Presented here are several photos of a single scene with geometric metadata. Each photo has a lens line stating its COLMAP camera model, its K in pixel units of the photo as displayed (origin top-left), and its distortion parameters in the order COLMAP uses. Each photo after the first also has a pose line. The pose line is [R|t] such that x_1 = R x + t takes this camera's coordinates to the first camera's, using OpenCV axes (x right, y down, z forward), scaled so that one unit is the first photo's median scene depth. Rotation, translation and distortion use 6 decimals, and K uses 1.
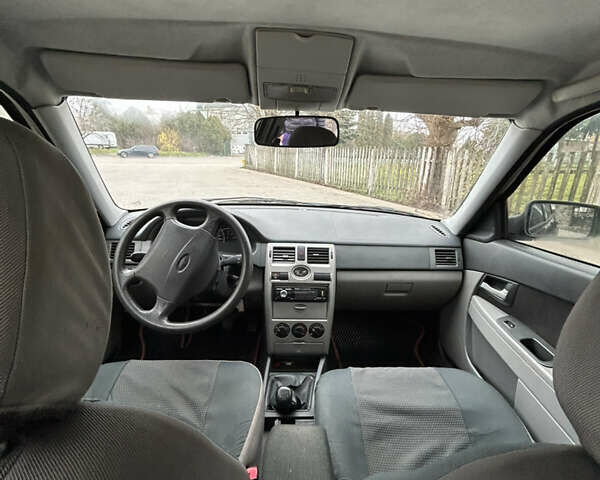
lens RADIAL K [[574.6, 0, 300.0], [0, 574.6, 240.0], [0, 0, 1]] dist [0.014289, -0.023330]
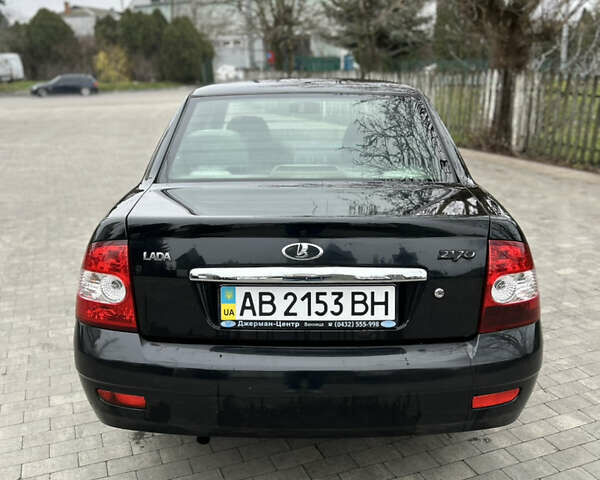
lens RADIAL K [[574.6, 0, 300.0], [0, 574.6, 240.0], [0, 0, 1]] dist [0.014289, -0.023330]
pose [[0.998244, -0.032483, -0.049536, -0.009851], [0.037334, 0.994249, 0.100373, -0.044327], [0.045991, -0.102046, 0.993716, 0.396135]]
